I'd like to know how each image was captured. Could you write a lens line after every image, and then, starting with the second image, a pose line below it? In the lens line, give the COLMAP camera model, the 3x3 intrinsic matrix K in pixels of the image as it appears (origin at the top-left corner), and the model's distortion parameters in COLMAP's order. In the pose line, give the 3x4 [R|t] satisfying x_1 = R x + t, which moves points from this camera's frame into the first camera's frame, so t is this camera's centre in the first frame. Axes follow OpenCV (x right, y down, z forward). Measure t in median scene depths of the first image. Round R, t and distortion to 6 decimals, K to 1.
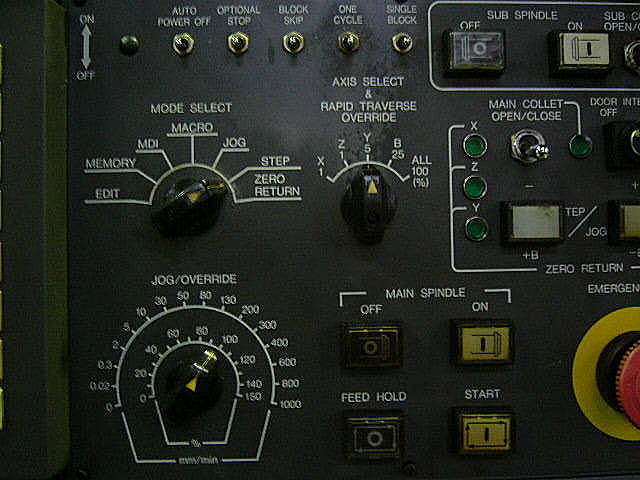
lens RADIAL K [[653.0, 0, 320.0], [0, 653.0, 240.0], [0, 0, 1]] dist [-0.069639, -0.005742]
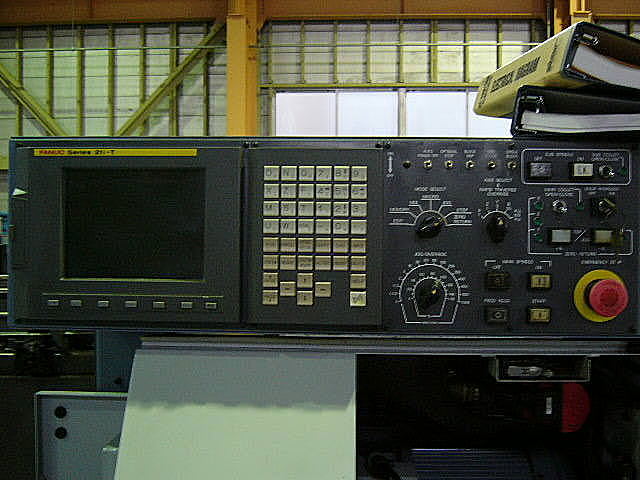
lens RADIAL K [[653.0, 0, 320.0], [0, 653.0, 240.0], [0, 0, 1]] dist [-0.069639, -0.005742]
pose [[0.997156, 0.024810, -0.071169, -0.452343], [-0.023359, 0.999503, 0.021151, -0.042957], [0.071658, -0.019428, 0.997240, -1.672341]]
